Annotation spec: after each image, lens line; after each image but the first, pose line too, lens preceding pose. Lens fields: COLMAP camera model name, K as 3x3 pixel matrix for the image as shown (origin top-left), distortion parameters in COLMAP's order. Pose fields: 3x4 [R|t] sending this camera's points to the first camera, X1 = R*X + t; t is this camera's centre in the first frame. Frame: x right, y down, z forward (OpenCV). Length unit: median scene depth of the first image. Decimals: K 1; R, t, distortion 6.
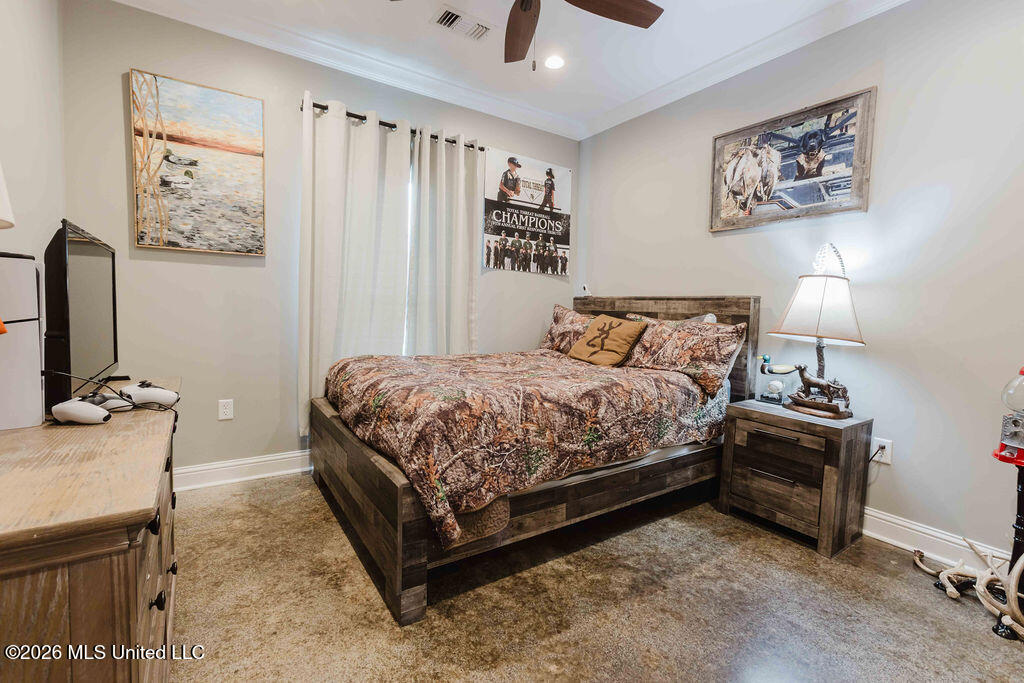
lens RADIAL K [[452.0, 0, 505.5], [0, 452.0, 335.0], [0, 0, 1]] dist [-0.018406, 0.012043]
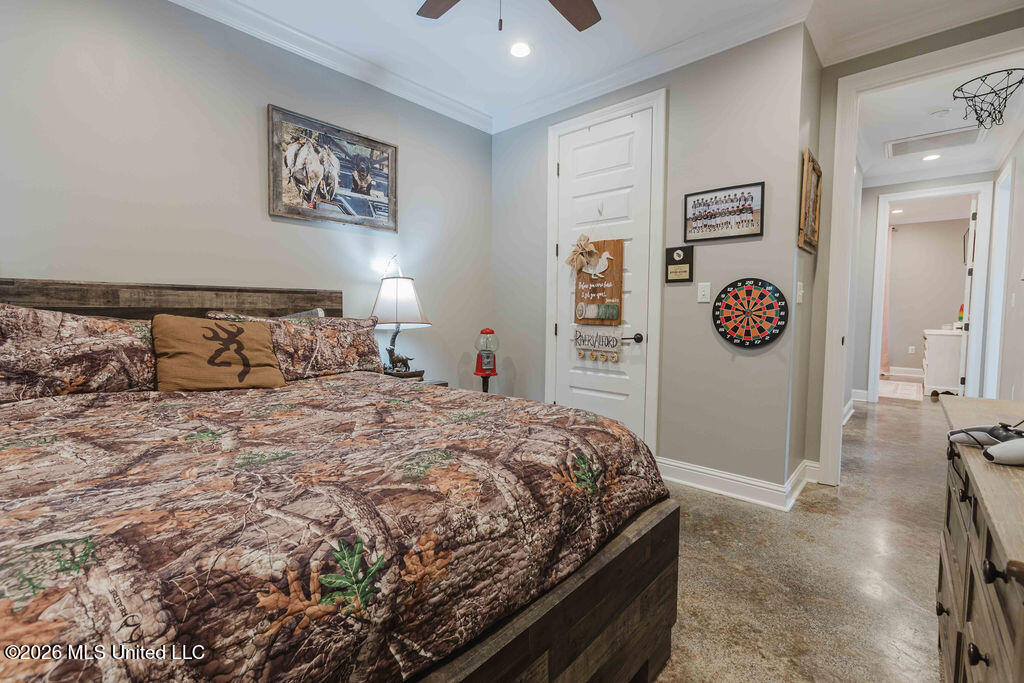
lens RADIAL K [[452.0, 0, 505.5], [0, 452.0, 335.0], [0, 0, 1]] dist [-0.018406, 0.012043]
pose [[-0.251403, -0.084869, 0.964154, -0.576009], [0.046471, 0.993941, 0.099608, -0.069455], [-0.966766, 0.069847, -0.245936, 0.881783]]
